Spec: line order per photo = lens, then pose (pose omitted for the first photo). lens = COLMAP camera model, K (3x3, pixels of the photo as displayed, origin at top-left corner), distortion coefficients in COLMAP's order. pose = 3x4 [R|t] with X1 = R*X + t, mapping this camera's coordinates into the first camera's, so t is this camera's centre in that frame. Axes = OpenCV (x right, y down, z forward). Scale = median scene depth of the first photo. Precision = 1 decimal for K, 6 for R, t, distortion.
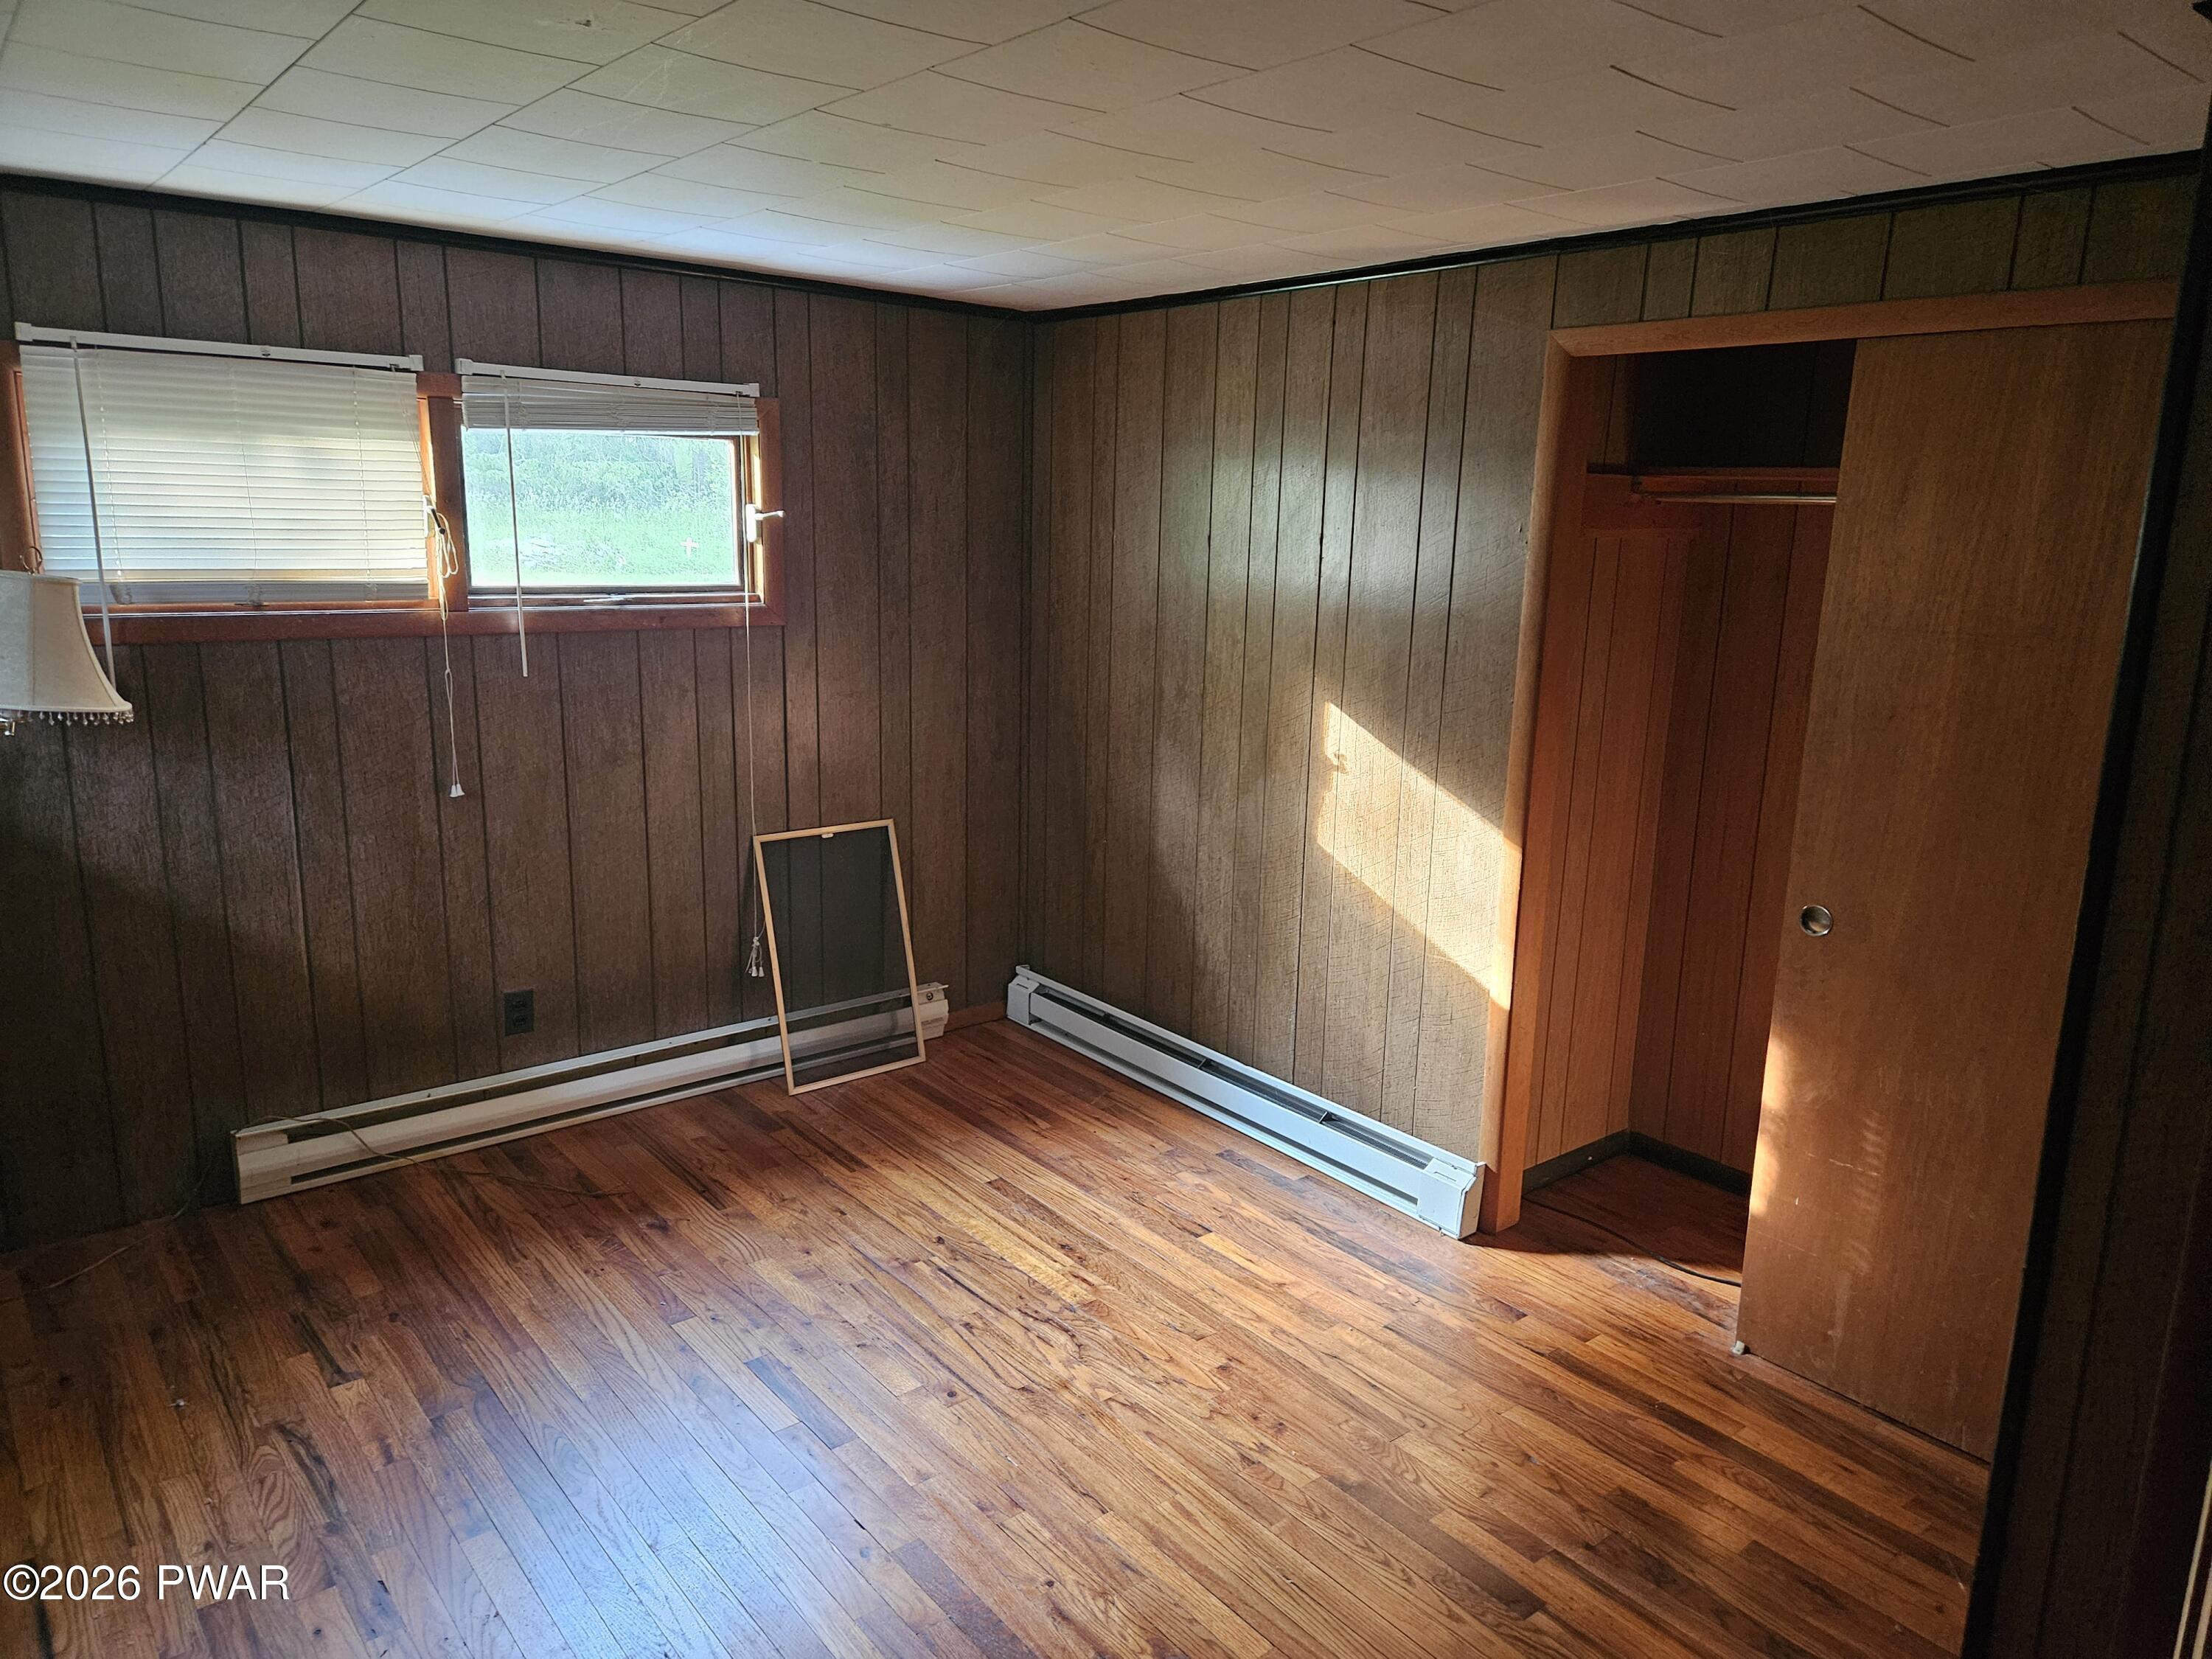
lens RADIAL K [[1484.5, 0, 1110.3], [0, 1484.5, 818.8], [0, 0, 1]] dist [0.060400, -0.037669]
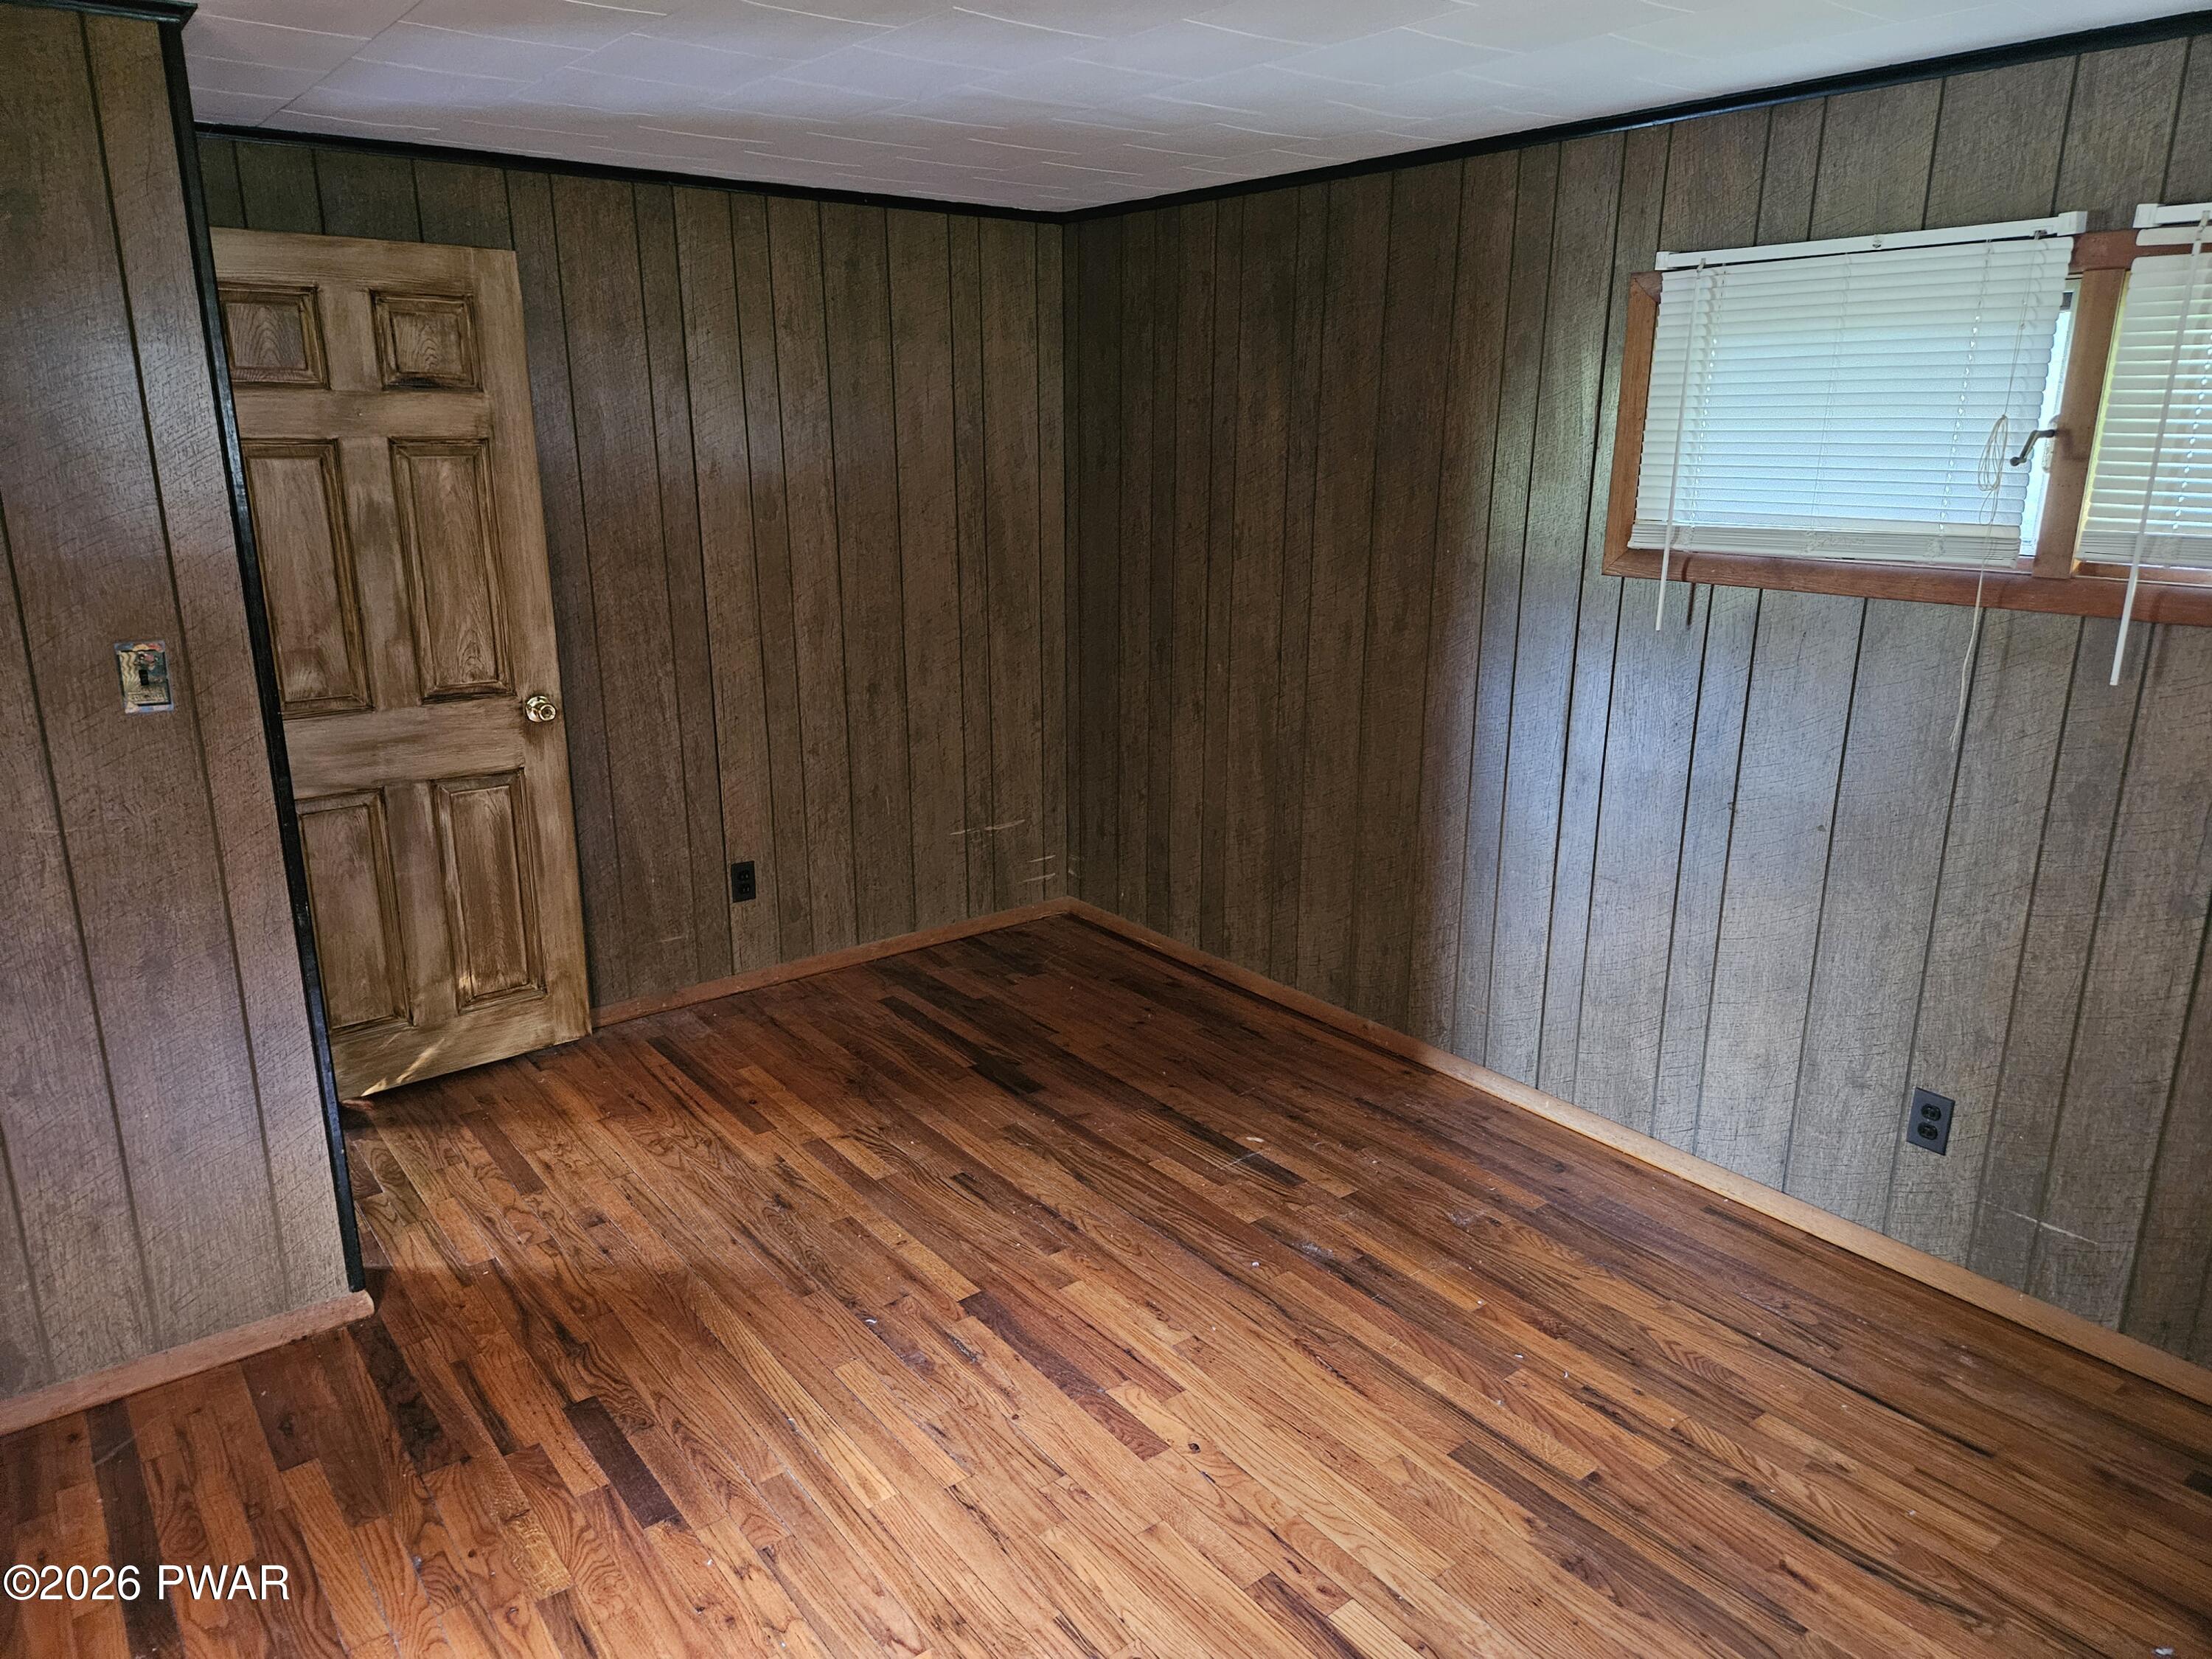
lens RADIAL K [[1484.5, 0, 1108.2], [0, 1484.5, 830.6], [0, 0, 1]] dist [0.060400, -0.037669]
pose [[-0.999388, -0.030384, 0.017309, -0.103373], [-0.018489, 0.879289, 0.475929, -0.343393], [-0.029681, 0.475318, -0.879313, 1.607322]]
